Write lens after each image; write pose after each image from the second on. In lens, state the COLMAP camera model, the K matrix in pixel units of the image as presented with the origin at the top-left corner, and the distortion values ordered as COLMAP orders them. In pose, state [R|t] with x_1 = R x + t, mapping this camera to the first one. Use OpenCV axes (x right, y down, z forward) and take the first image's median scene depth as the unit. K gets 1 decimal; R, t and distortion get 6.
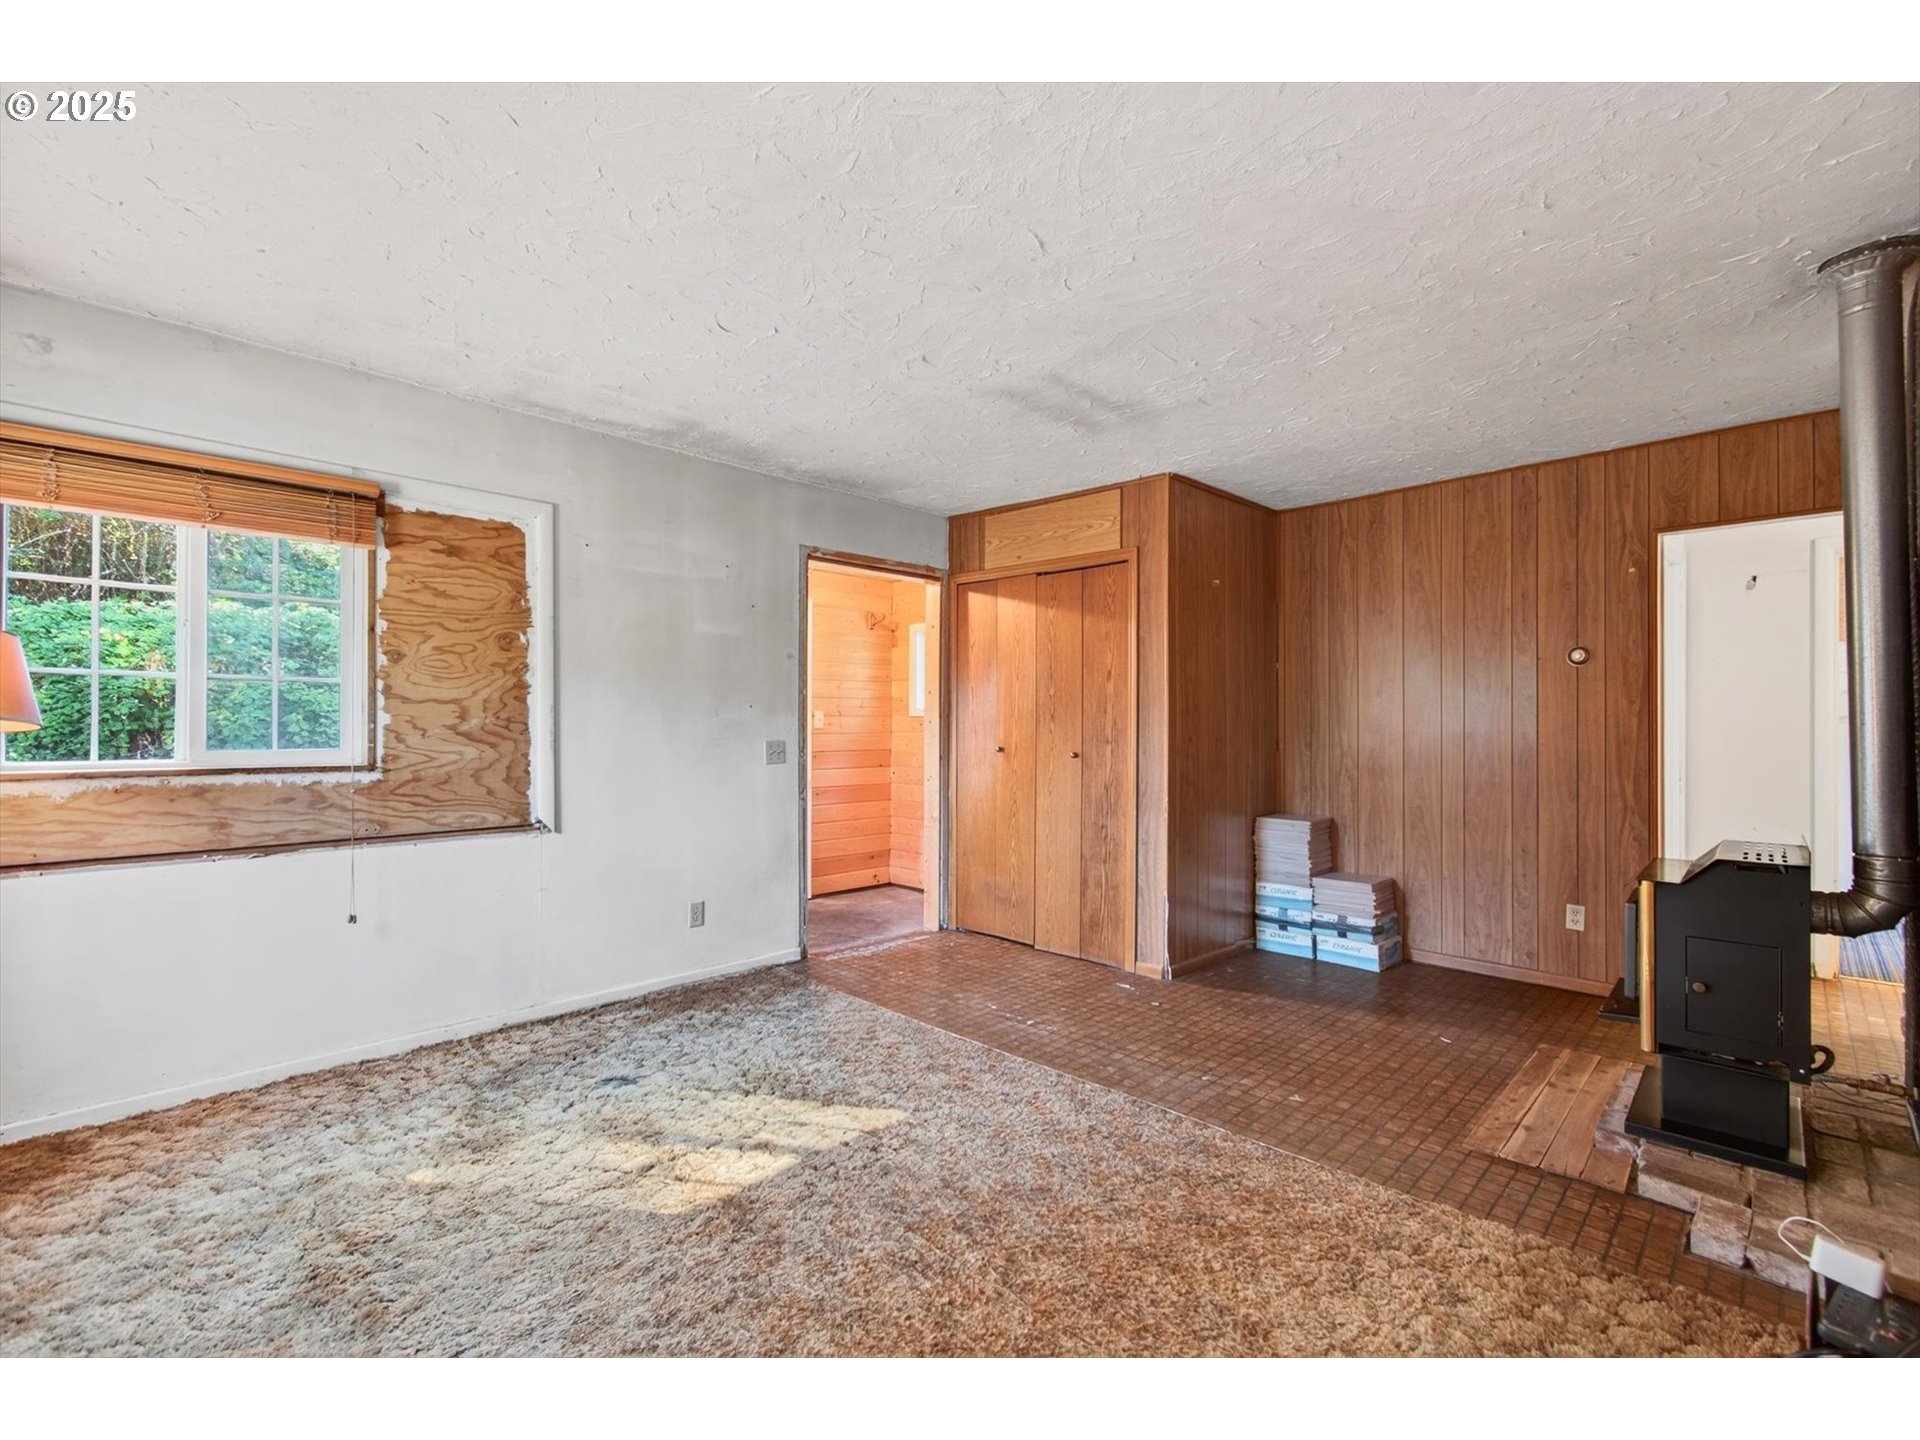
lens RADIAL K [[851.7, 0, 955.3], [0, 851.7, 719.1], [0, 0, 1]] dist [-0.002926, 0.000247]
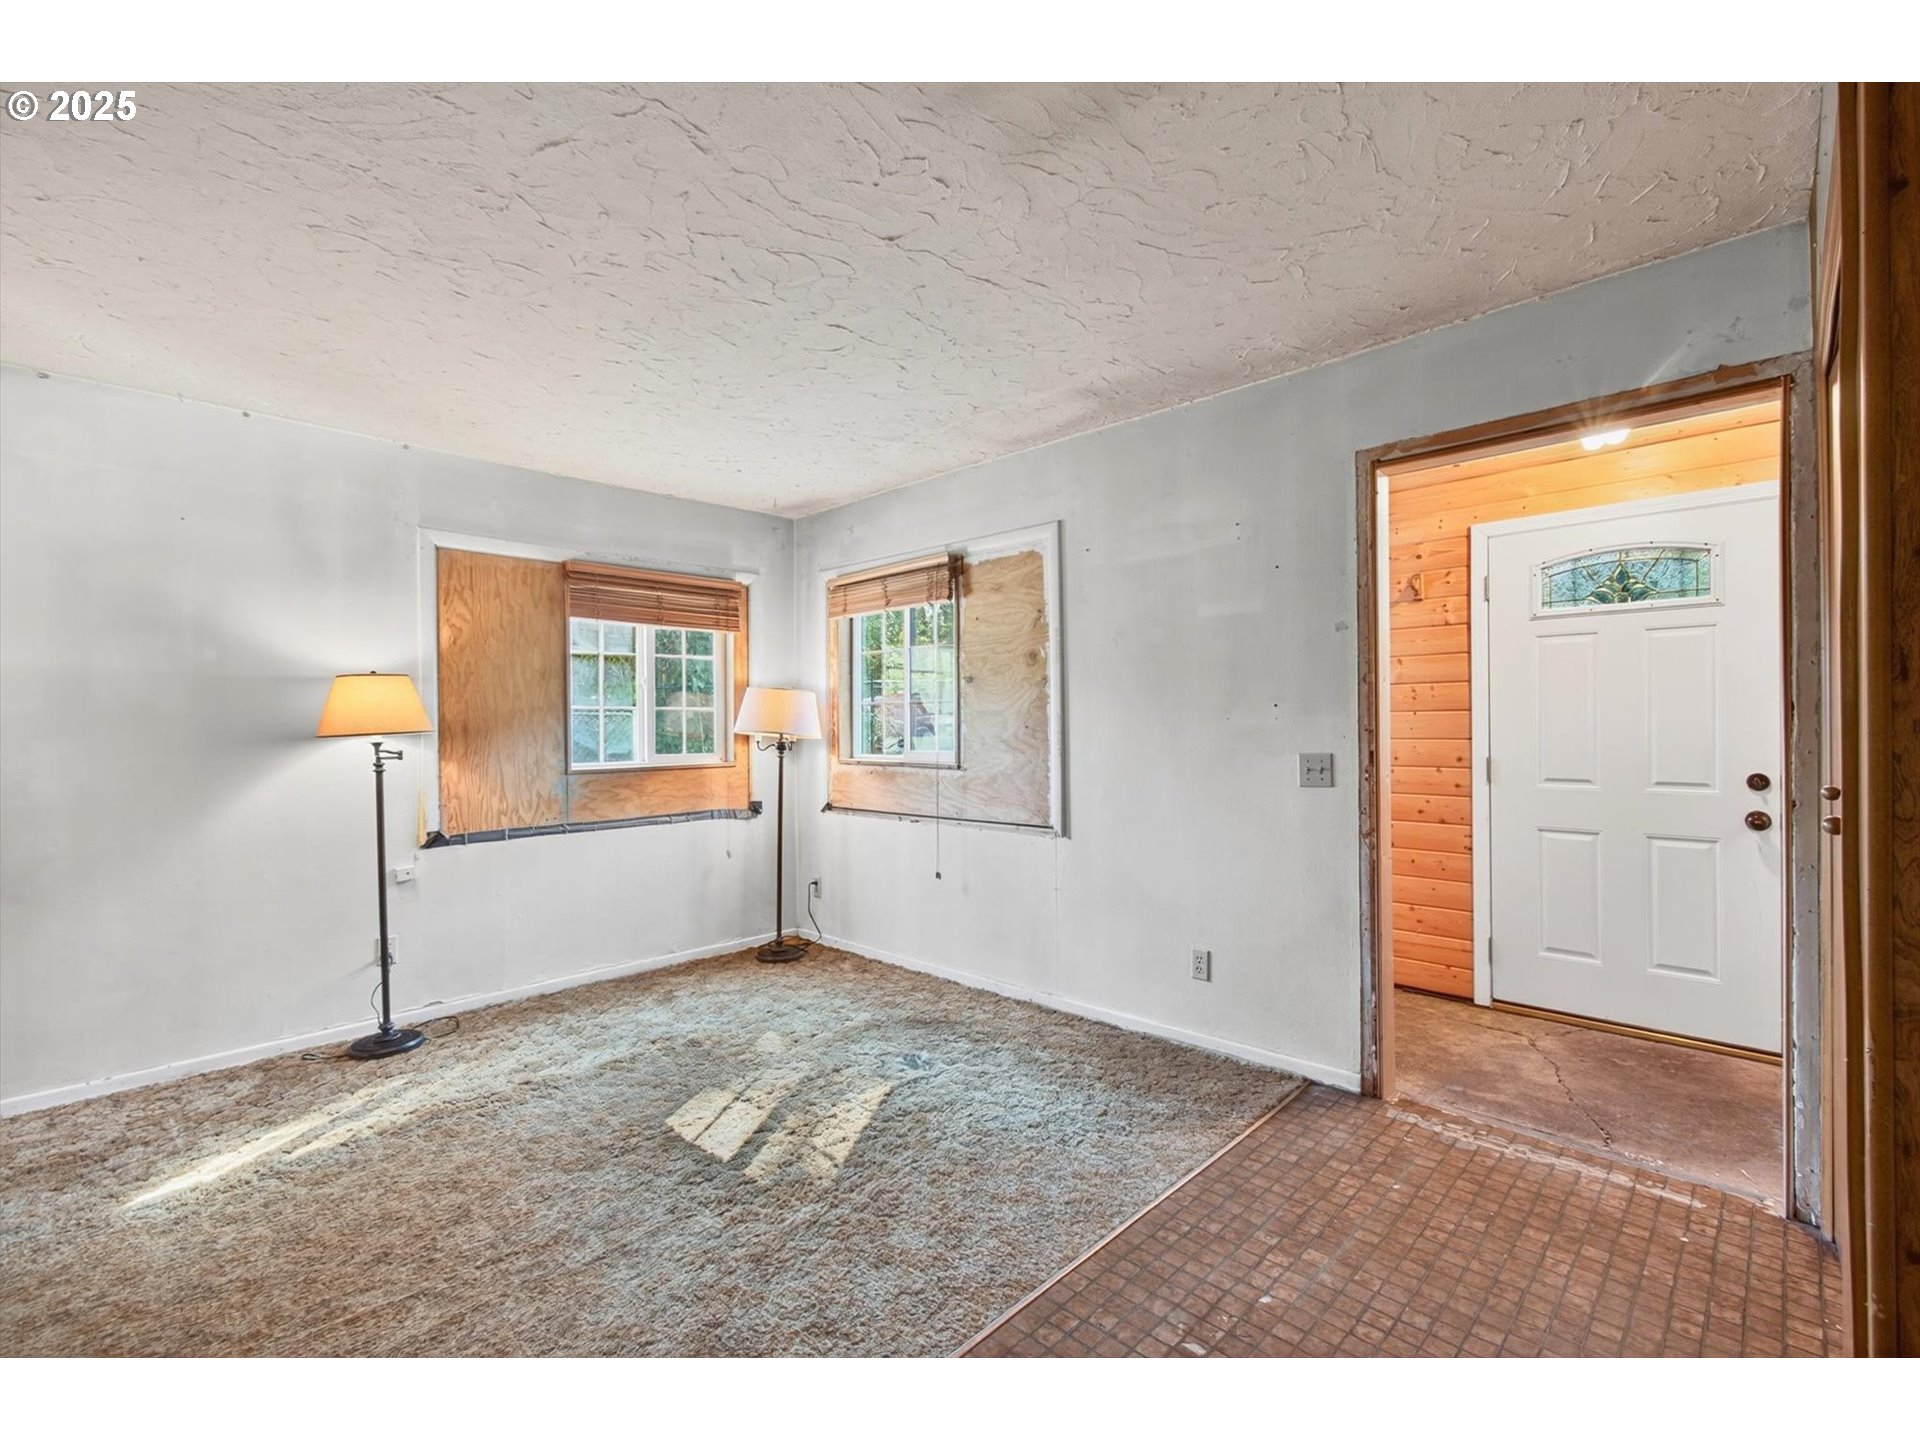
lens RADIAL K [[851.7, 0, 961.5], [0, 851.7, 728.9], [0, 0, 1]] dist [-0.002926, 0.000247]
pose [[0.019973, -0.003622, -0.999794, 0.595274], [0.014041, 0.999896, -0.003342, 0.004215], [0.999702, -0.013971, 0.020022, 0.895555]]
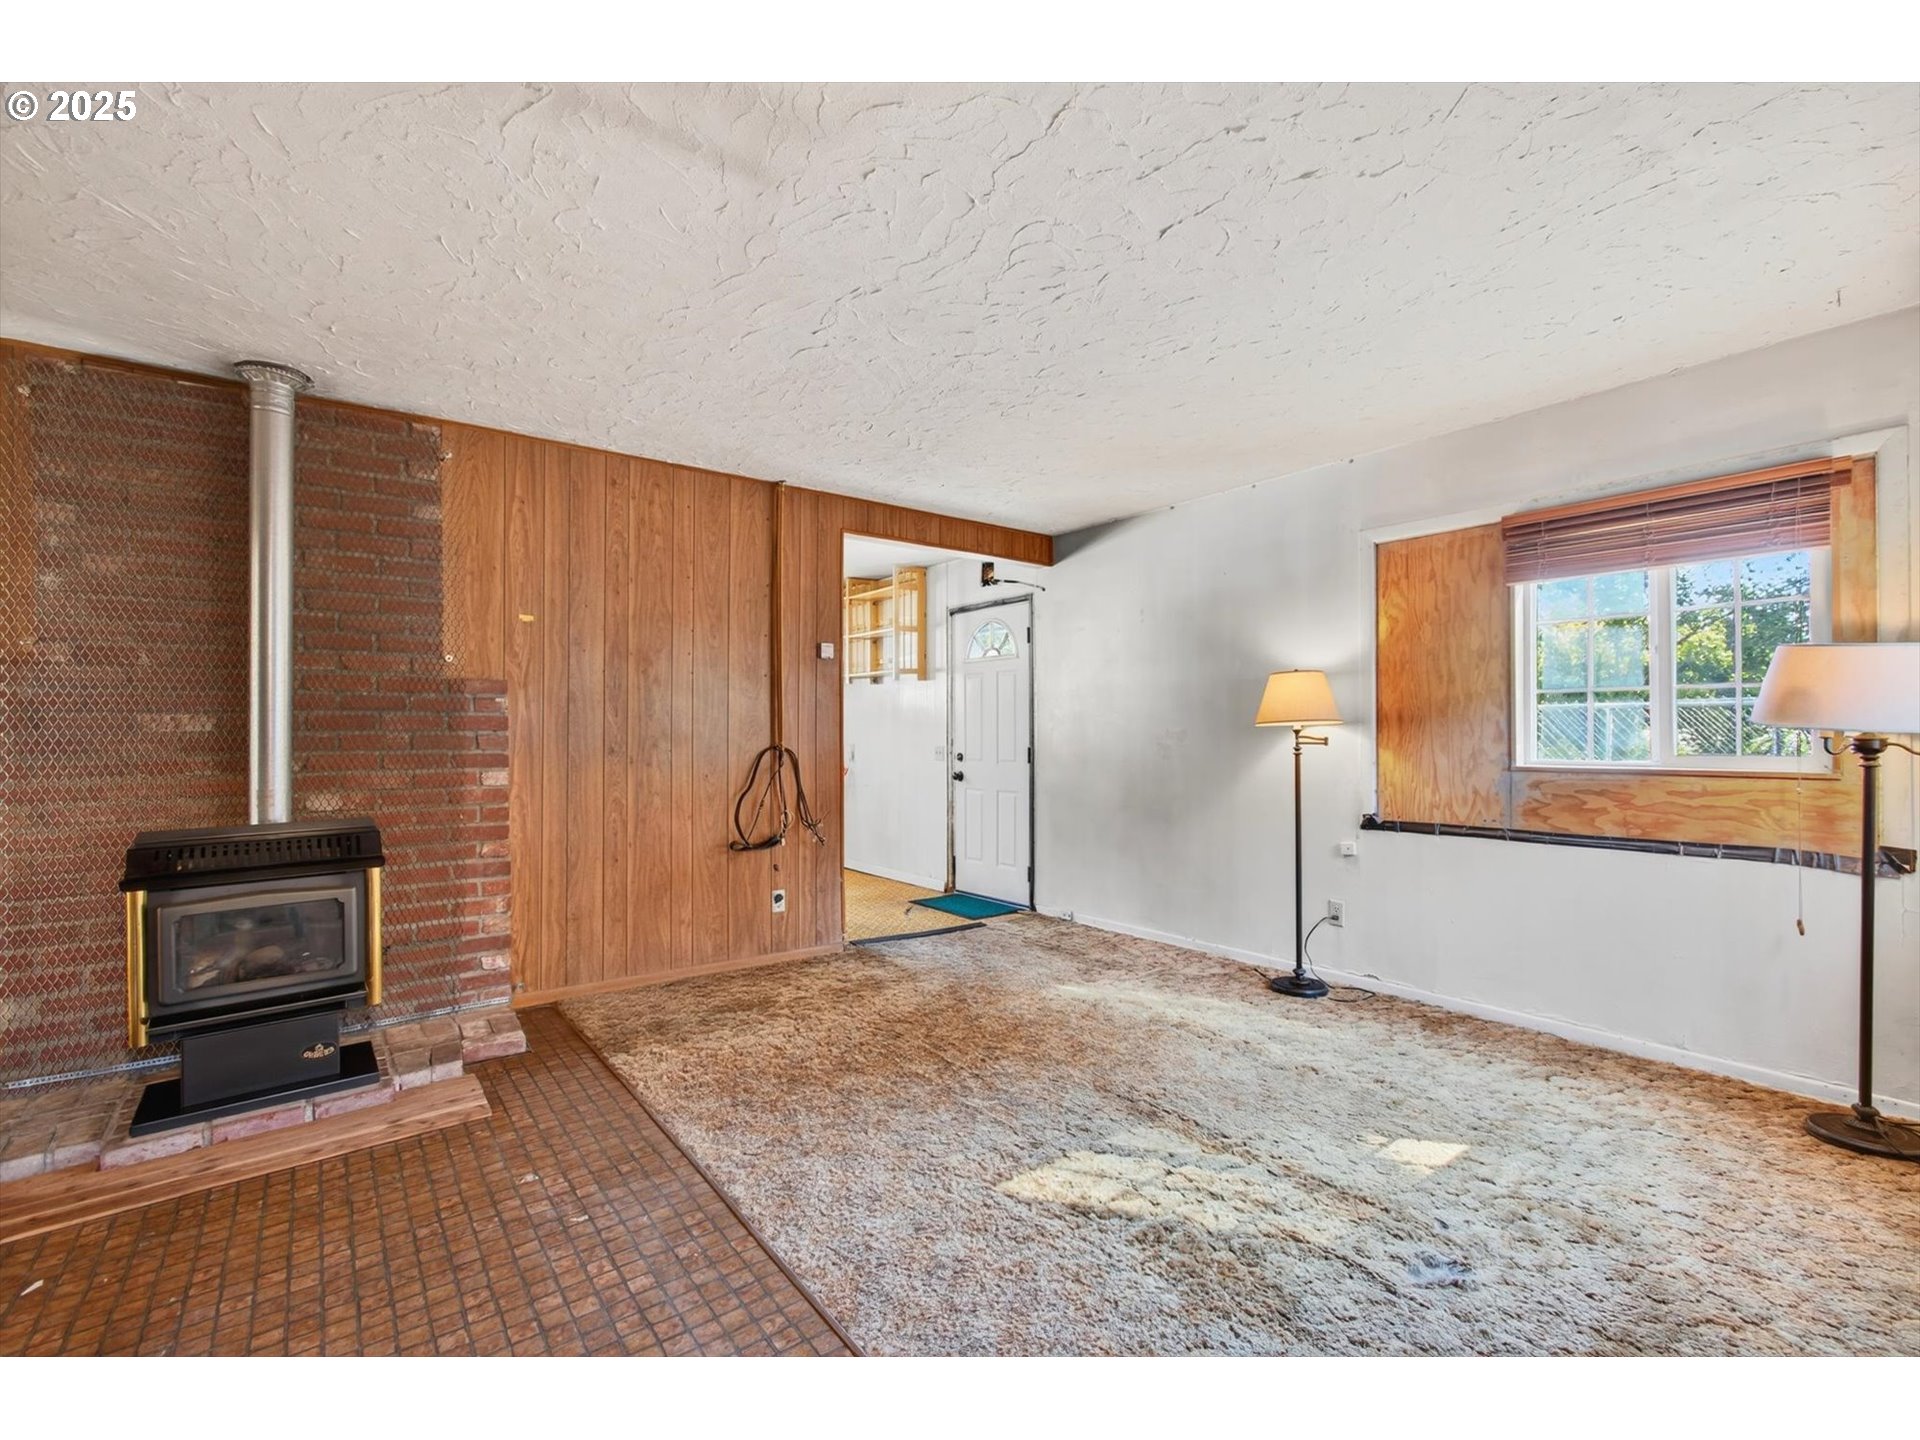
lens RADIAL K [[851.7, 0, 959.3], [0, 851.7, 726.4], [0, 0, 1]] dist [-0.002926, 0.000247]
pose [[-0.990210, -0.000201, 0.139588, -0.104487], [-0.000985, 0.999984, -0.005551, 0.009842], [-0.139585, -0.005635, -0.990194, 1.453046]]
